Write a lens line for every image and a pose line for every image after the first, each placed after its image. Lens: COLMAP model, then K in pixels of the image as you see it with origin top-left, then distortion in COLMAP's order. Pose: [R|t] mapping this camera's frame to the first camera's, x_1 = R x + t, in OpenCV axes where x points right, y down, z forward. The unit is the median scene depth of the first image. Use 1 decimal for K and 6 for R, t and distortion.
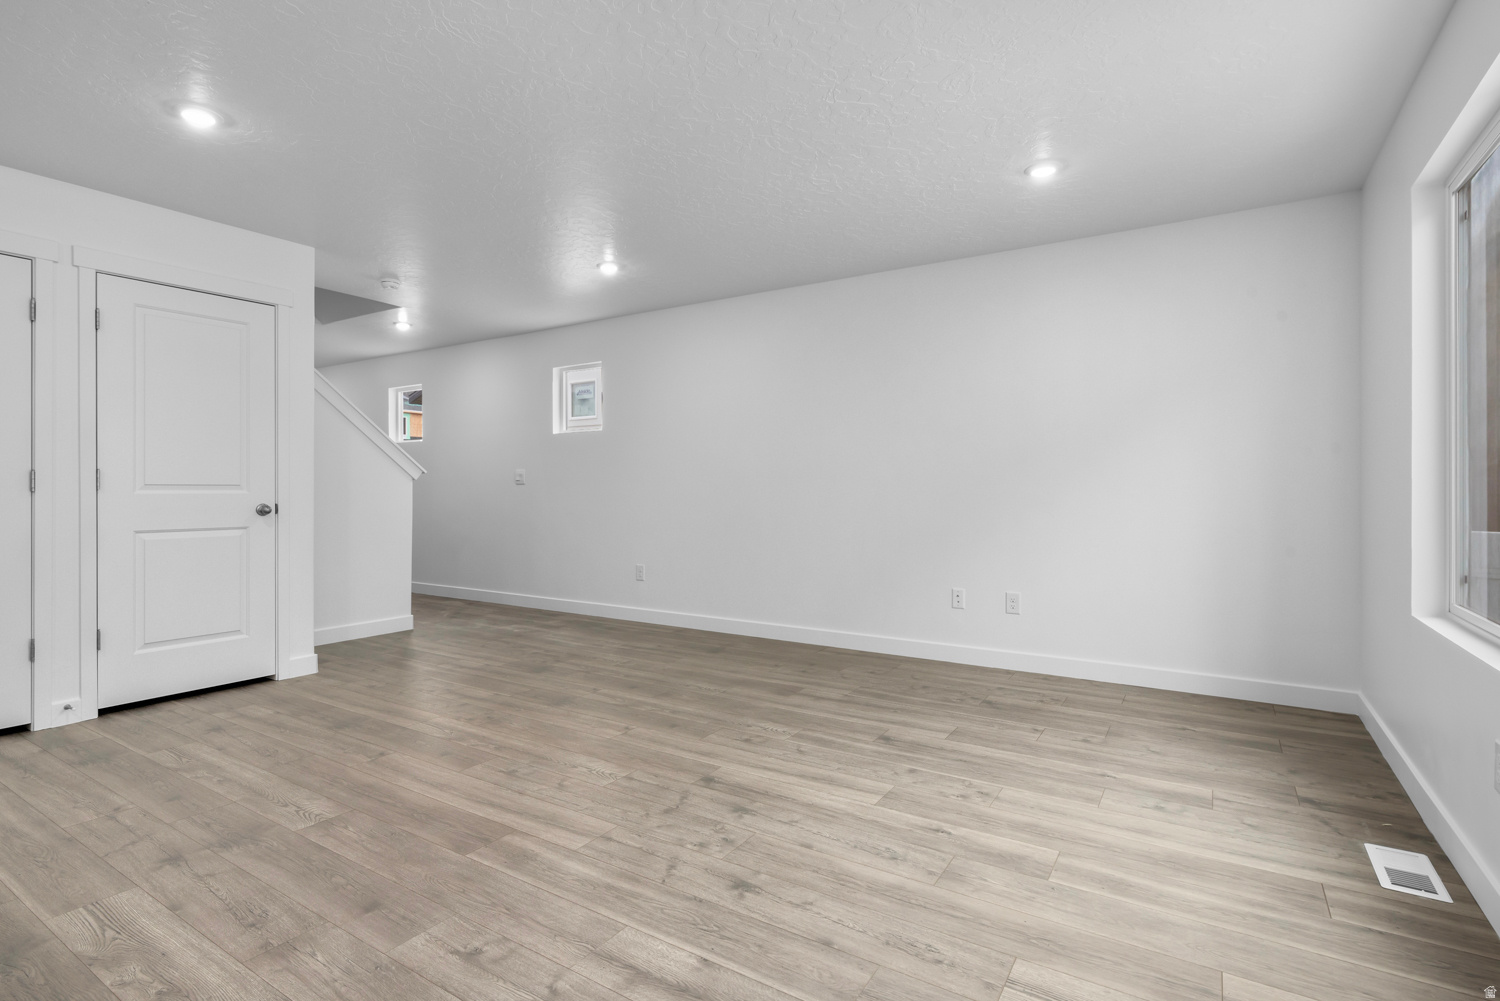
lens RADIAL K [[729.5, 0, 750.0], [0, 729.5, 500.5], [0, 0, 1]] dist [-0.000501, -0.000112]
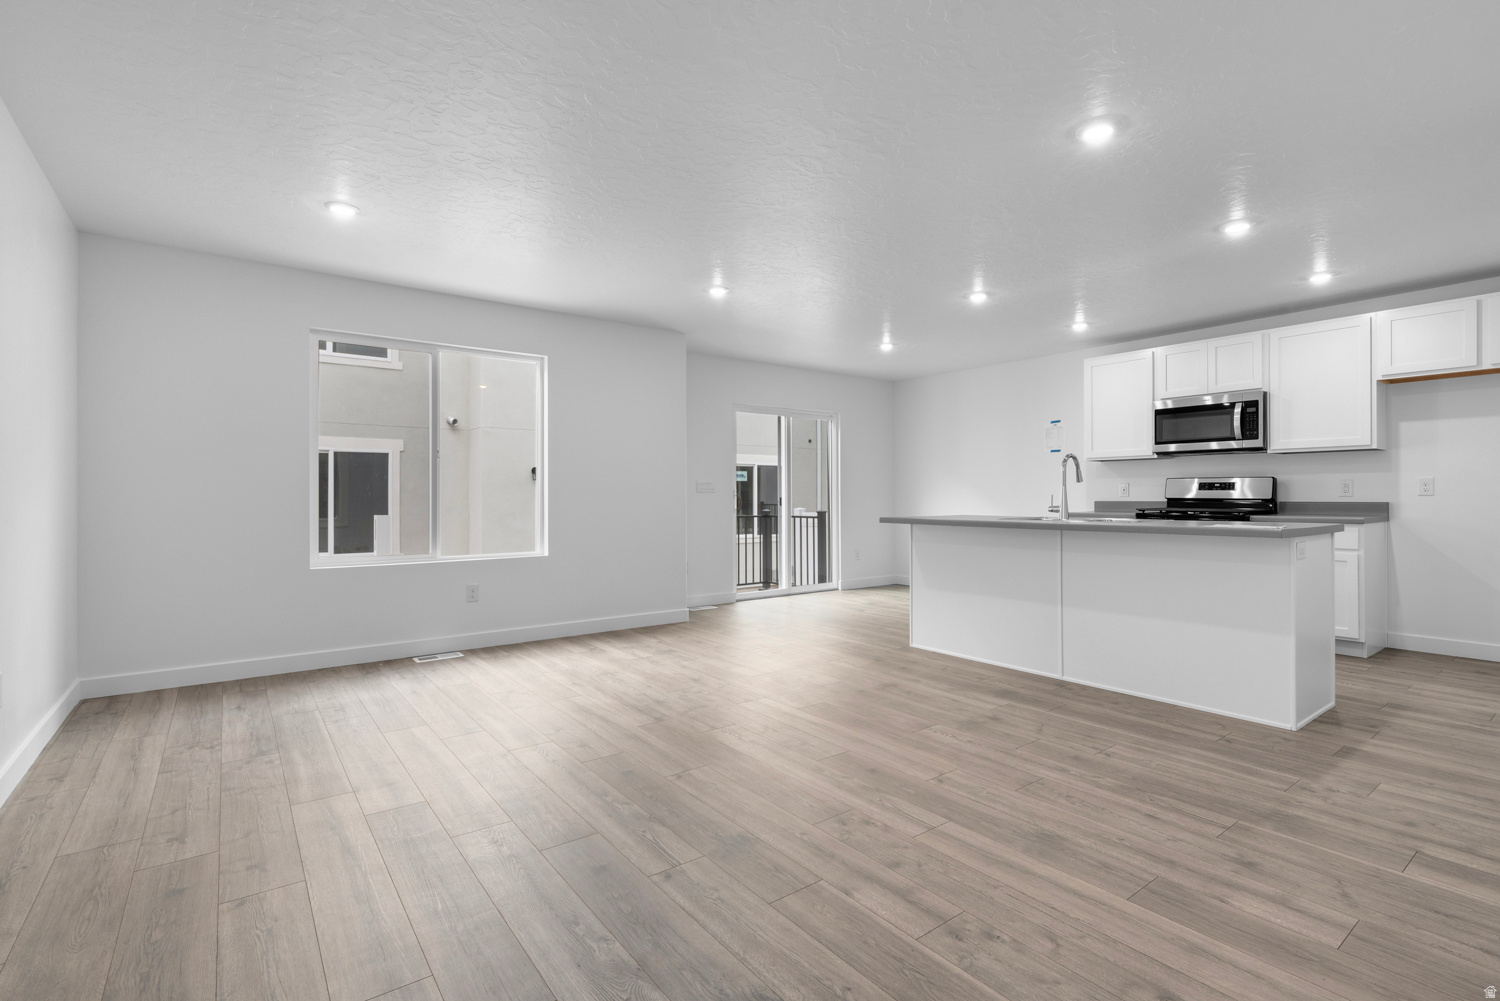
lens RADIAL K [[682.3, 0, 750.0], [0, 682.3, 500.5], [0, 0, 1]] dist [0.000391, 0.000028]
pose [[-0.936946, -0.001467, 0.349471, -0.633194], [0.005954, 0.999779, 0.020160, -0.033223], [-0.349423, 0.020970, -0.936730, 2.064554]]
